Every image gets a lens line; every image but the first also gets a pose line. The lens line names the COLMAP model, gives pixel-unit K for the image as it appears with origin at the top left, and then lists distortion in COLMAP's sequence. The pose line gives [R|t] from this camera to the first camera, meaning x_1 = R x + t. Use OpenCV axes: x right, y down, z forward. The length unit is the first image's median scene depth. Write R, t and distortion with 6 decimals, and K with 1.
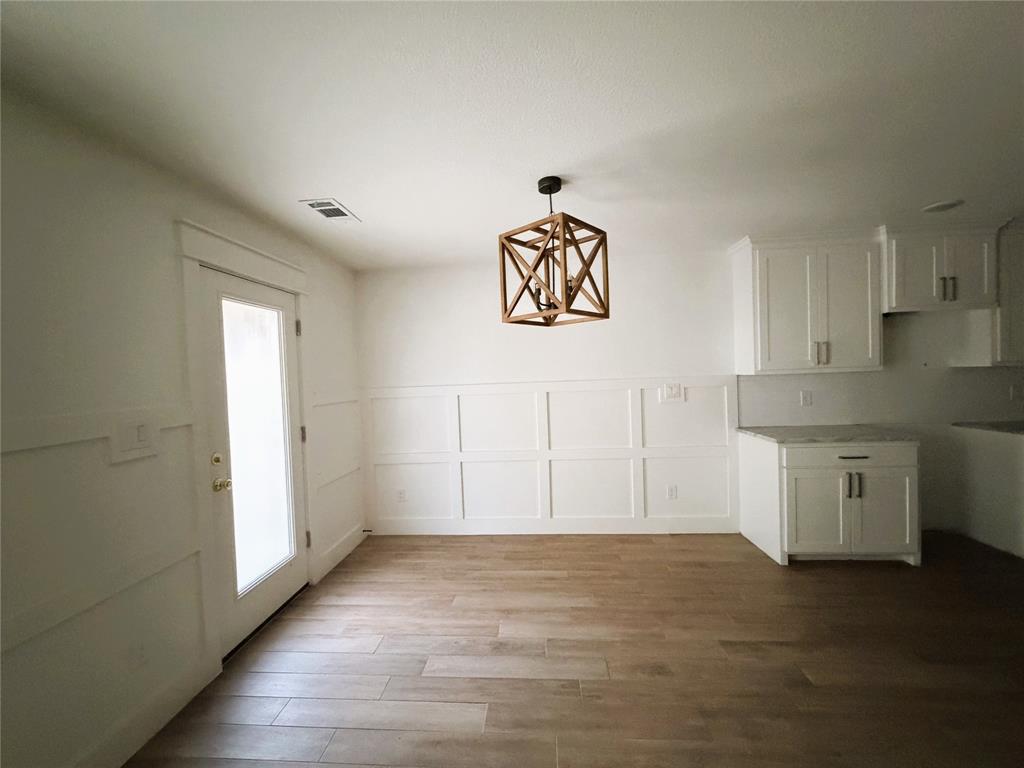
lens RADIAL K [[411.6, 0, 507.2], [0, 411.6, 382.5], [0, 0, 1]] dist [-0.002770, -0.000208]
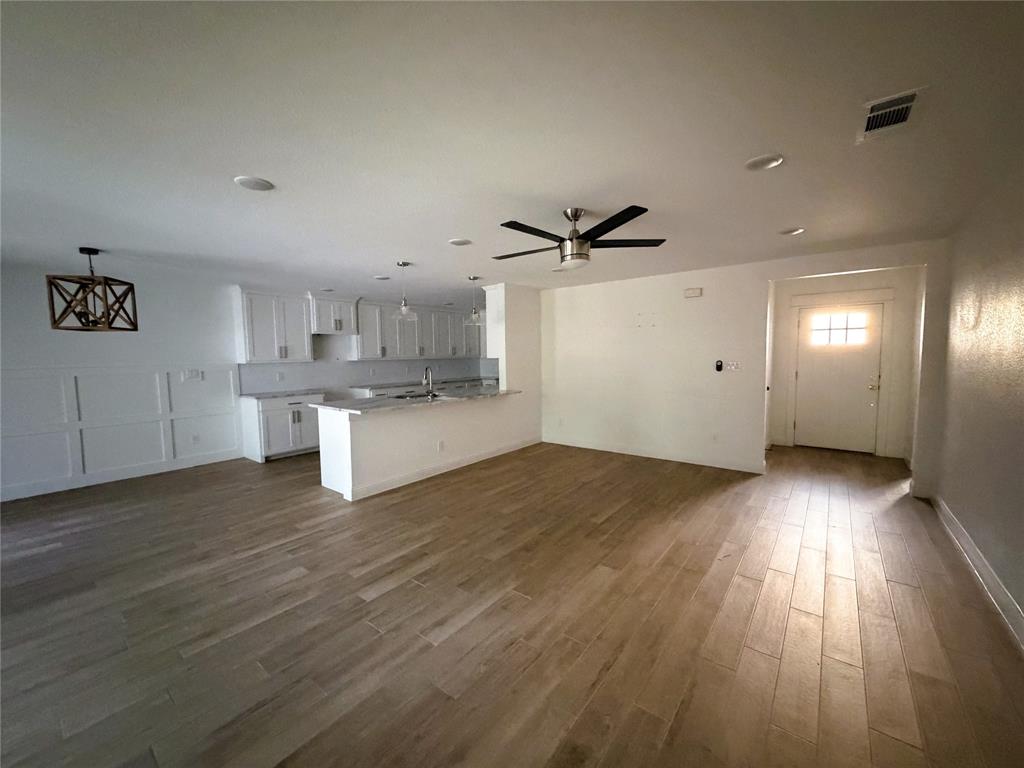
lens RADIAL K [[411.6, 0, 511.7], [0, 411.6, 384.4], [0, 0, 1]] dist [-0.002770, -0.000208]
pose [[0.558277, -0.036669, 0.828844, -0.262201], [0.020290, 0.999327, 0.030545, 0.044621], [-0.829407, -0.000236, 0.558645, -1.058908]]
